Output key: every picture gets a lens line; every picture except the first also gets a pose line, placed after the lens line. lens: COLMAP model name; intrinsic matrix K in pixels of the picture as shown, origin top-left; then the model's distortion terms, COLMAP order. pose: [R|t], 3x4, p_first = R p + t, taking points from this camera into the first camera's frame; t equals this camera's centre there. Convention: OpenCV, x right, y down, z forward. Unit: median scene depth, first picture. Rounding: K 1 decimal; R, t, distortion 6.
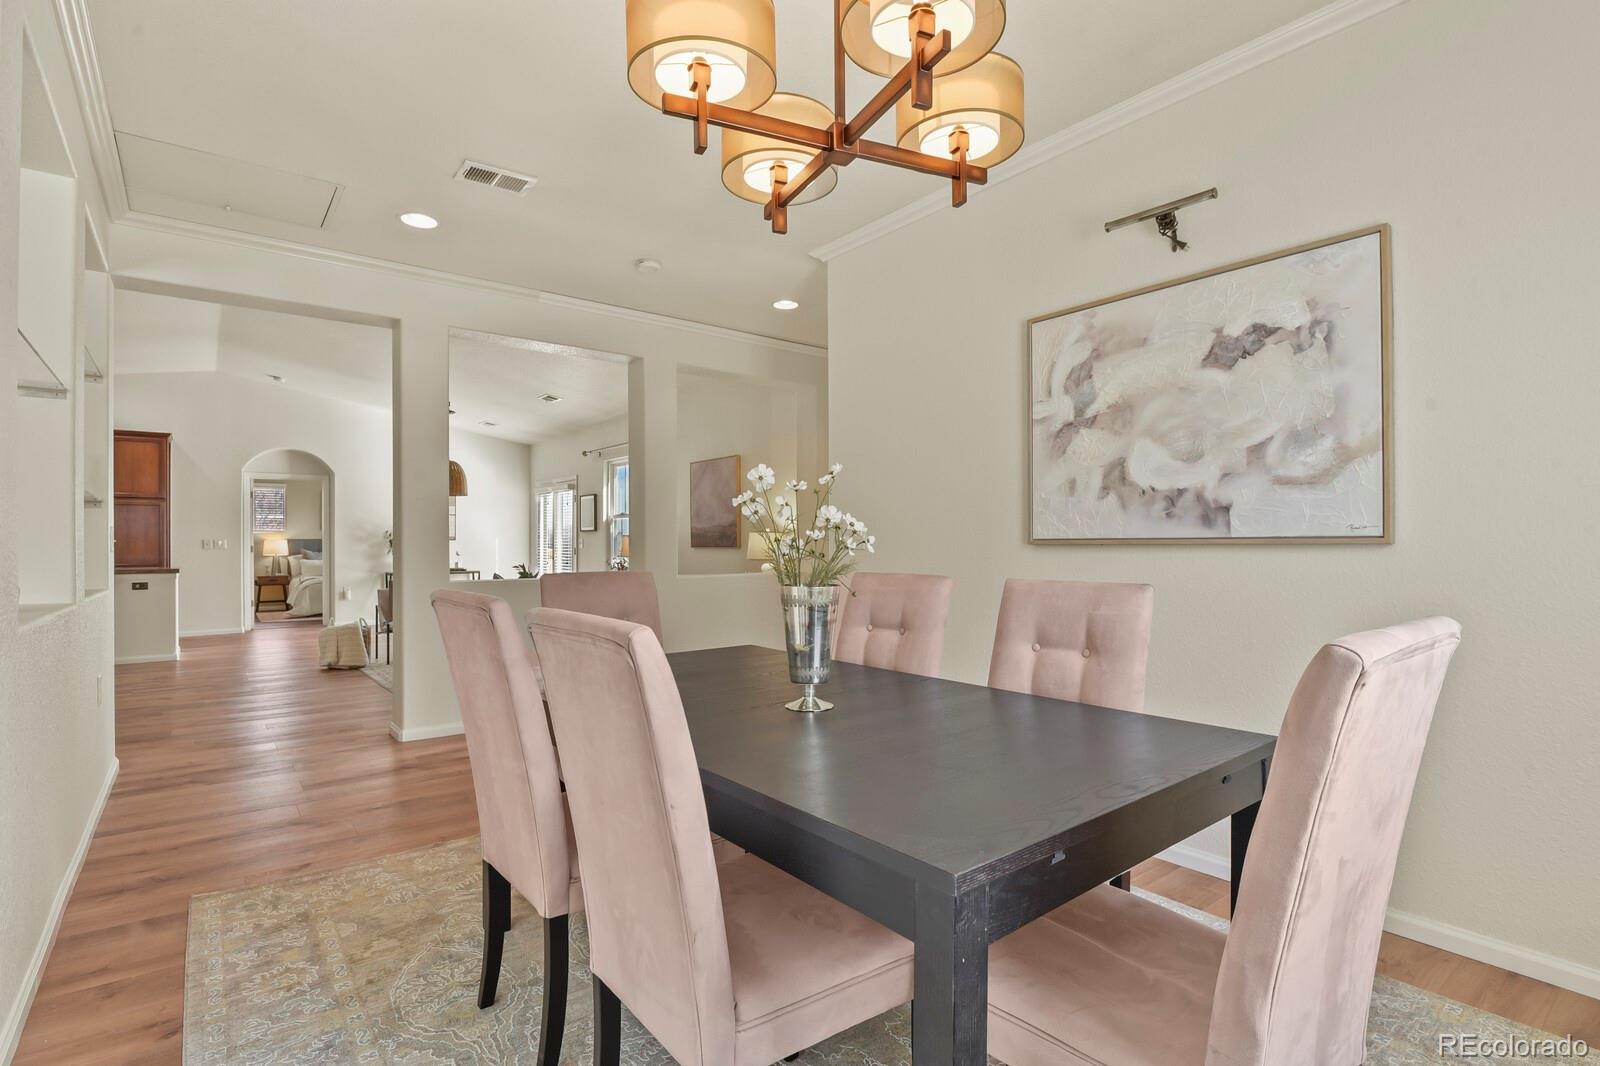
lens RADIAL K [[775.2, 0, 799.7], [0, 775.2, 539.3], [0, 0, 1]] dist [-0.008411, -0.004961]
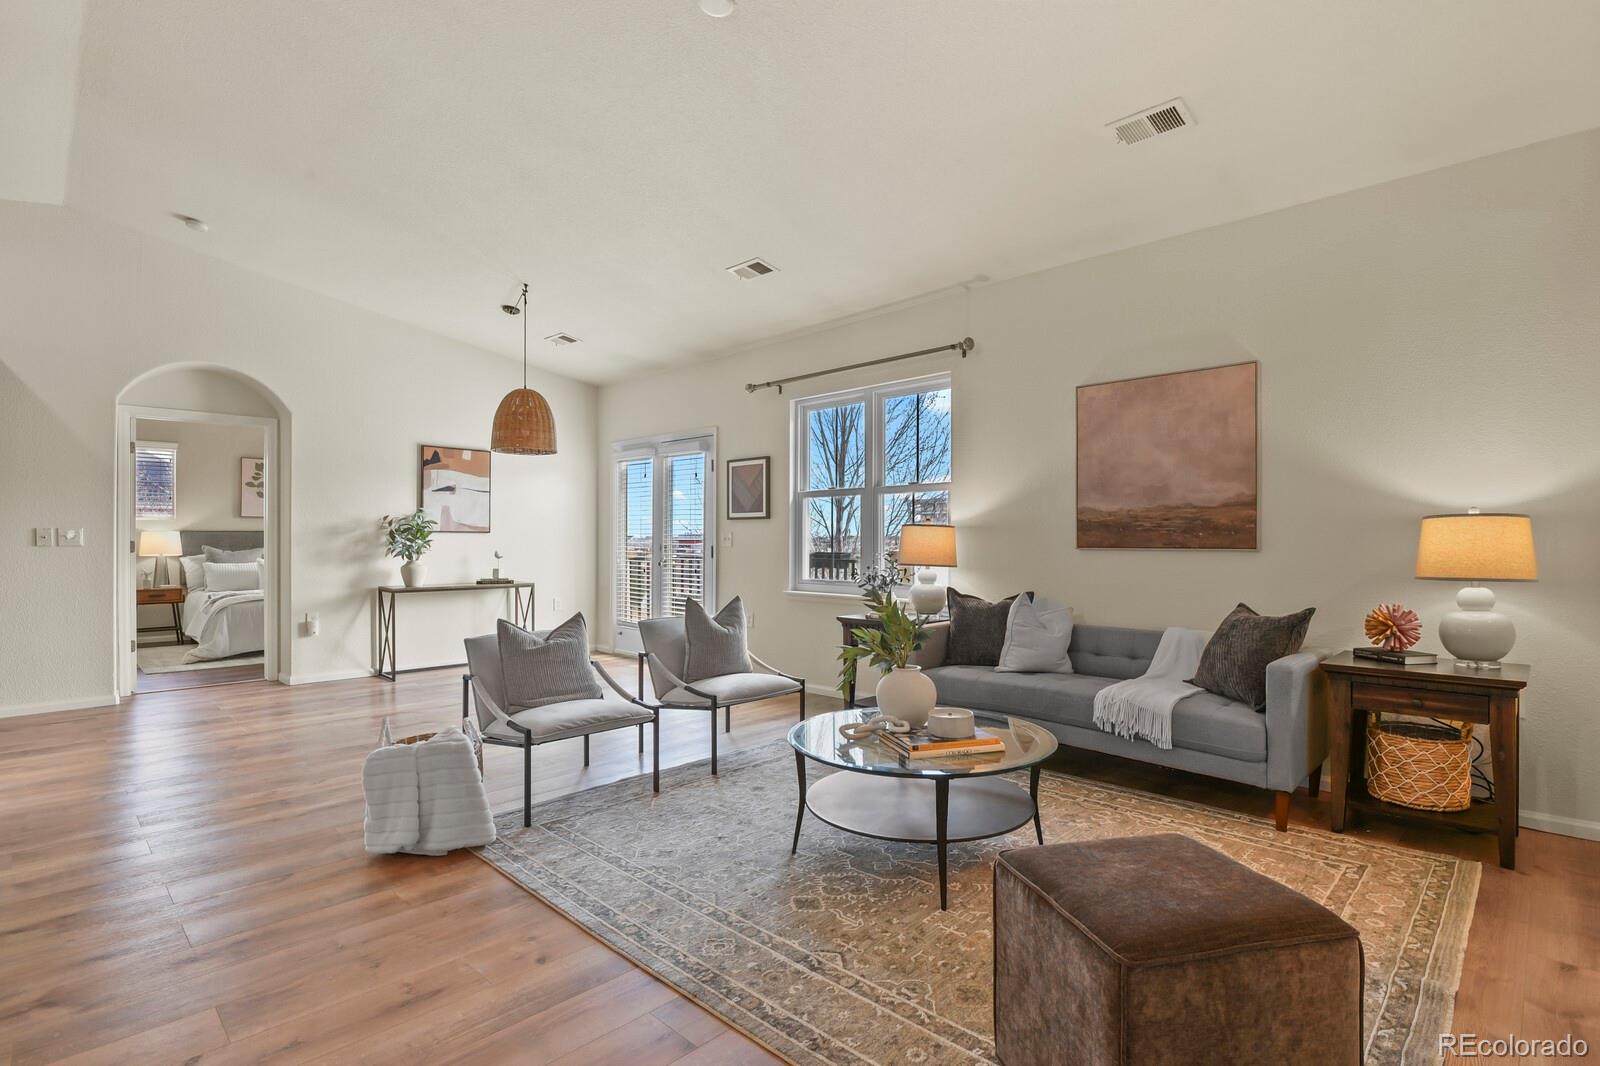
lens RADIAL K [[775.2, 0, 798.0], [0, 775.2, 537.6], [0, 0, 1]] dist [-0.008411, -0.004961]
pose [[0.992141, 0.004585, 0.125039, -0.290372], [-0.004885, 0.999986, 0.002086, 0.002547], [-0.125028, -0.002681, 0.992150, 0.374615]]
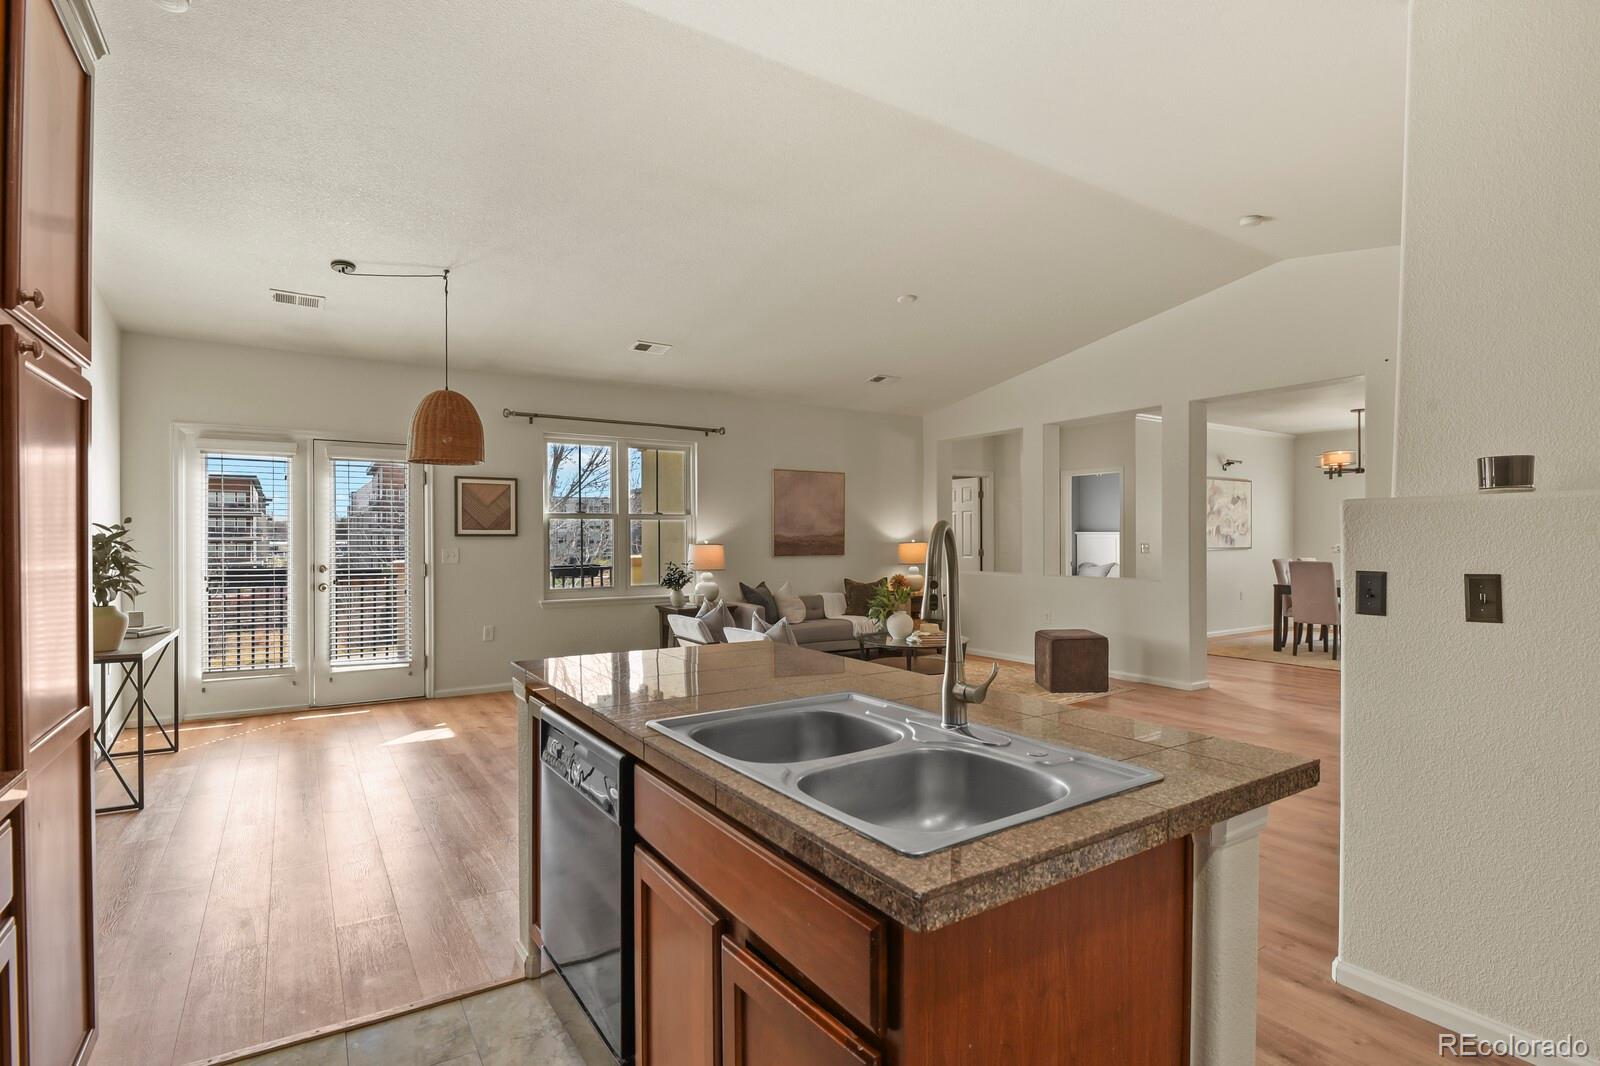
lens RADIAL K [[775.2, 0, 803.9], [0, 775.2, 541.5], [0, 0, 1]] dist [-0.008411, -0.004961]
pose [[0.084952, -0.002814, 0.996381, -0.815356], [-0.004228, 0.999986, 0.003185, -0.008345], [-0.996376, -0.004483, 0.084939, 0.652032]]
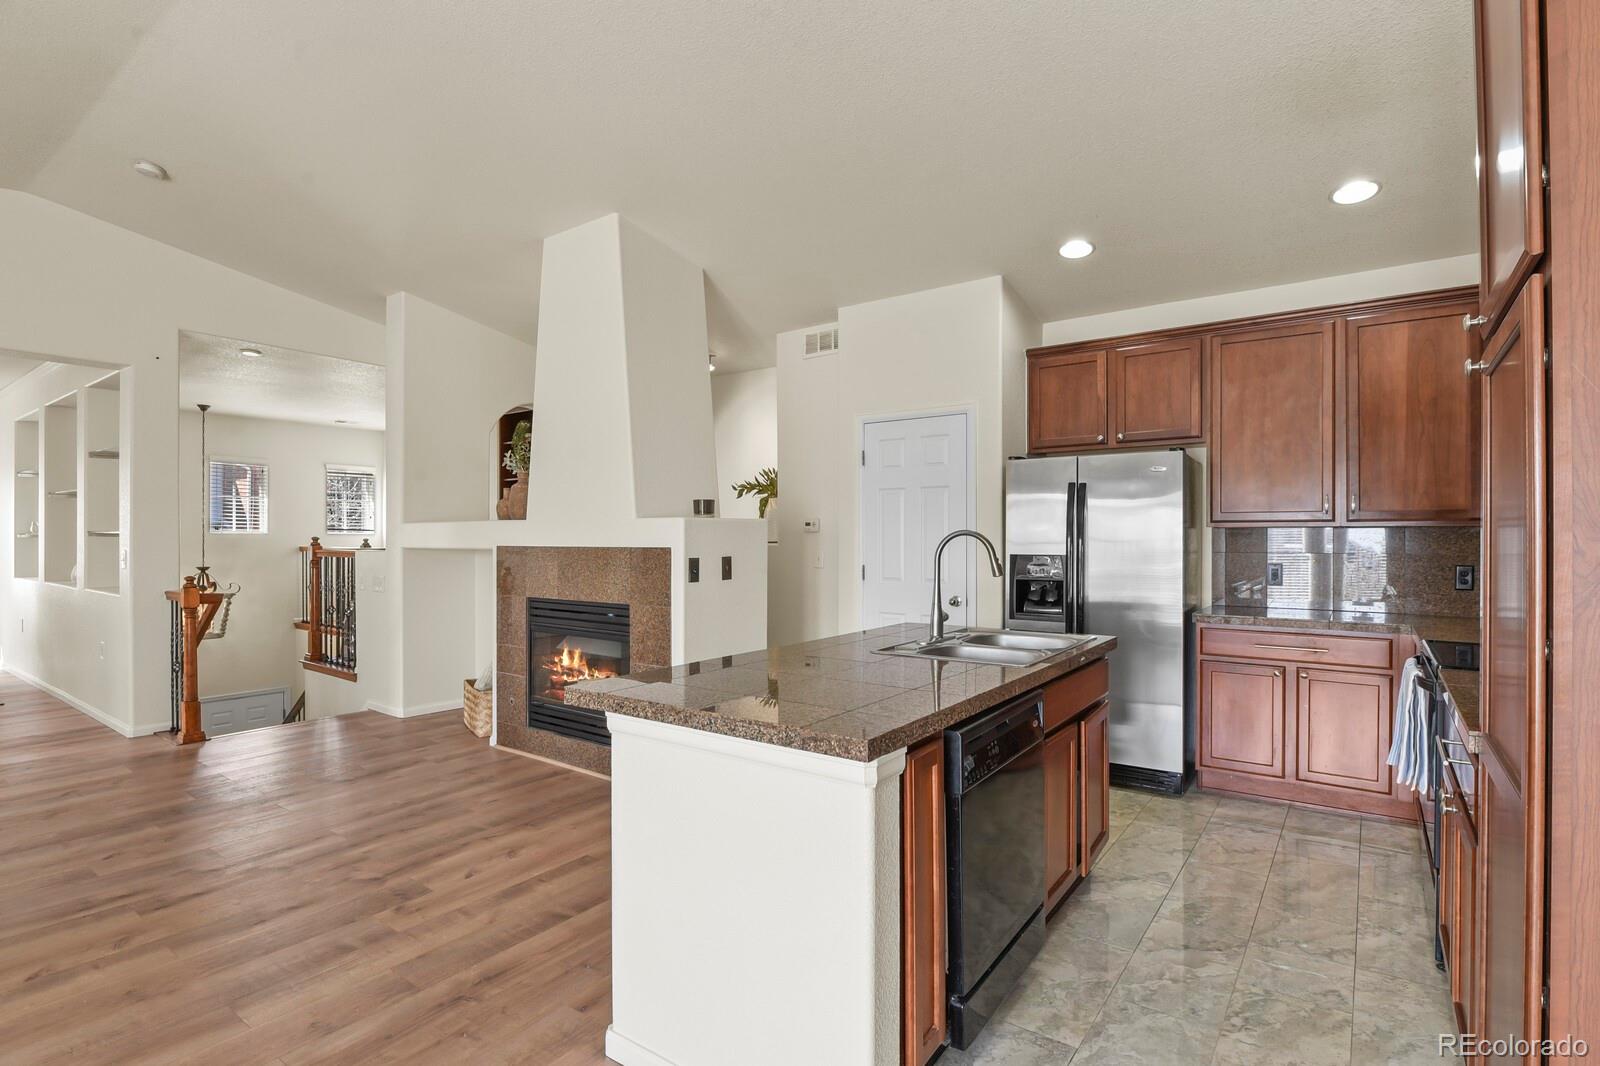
lens RADIAL K [[775.2, 0, 800.6], [0, 775.2, 540.5], [0, 0, 1]] dist [-0.008411, -0.004961]
pose [[-0.960446, 0.005611, -0.278410, -0.556409], [0.006333, 0.999979, -0.001693, -0.007921], [0.278395, -0.003389, -0.960461, 0.879622]]
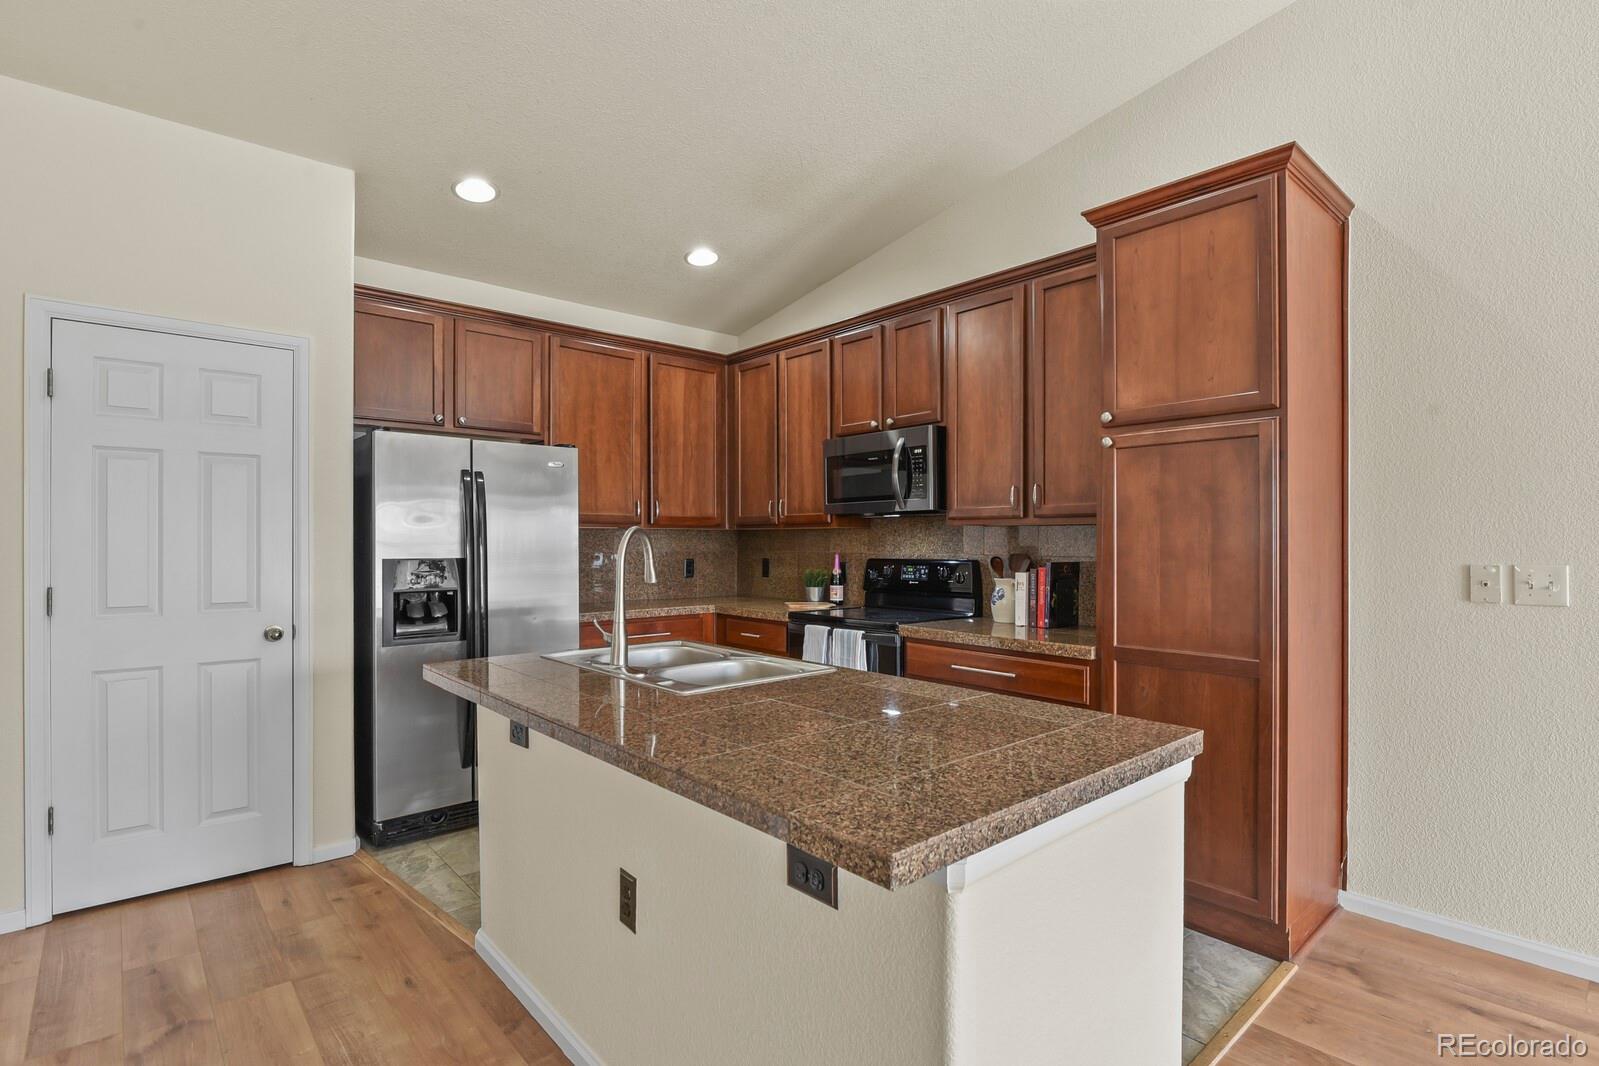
lens RADIAL K [[774.7, 0, 800.5], [0, 774.7, 543.8], [0, 0, 1]] dist [-0.008411, -0.004961]
pose [[0.058604, 0.009712, -0.998234, -0.471304], [0.003881, 0.999943, 0.009956, -0.008834], [0.998274, -0.004458, 0.058563, 0.672891]]
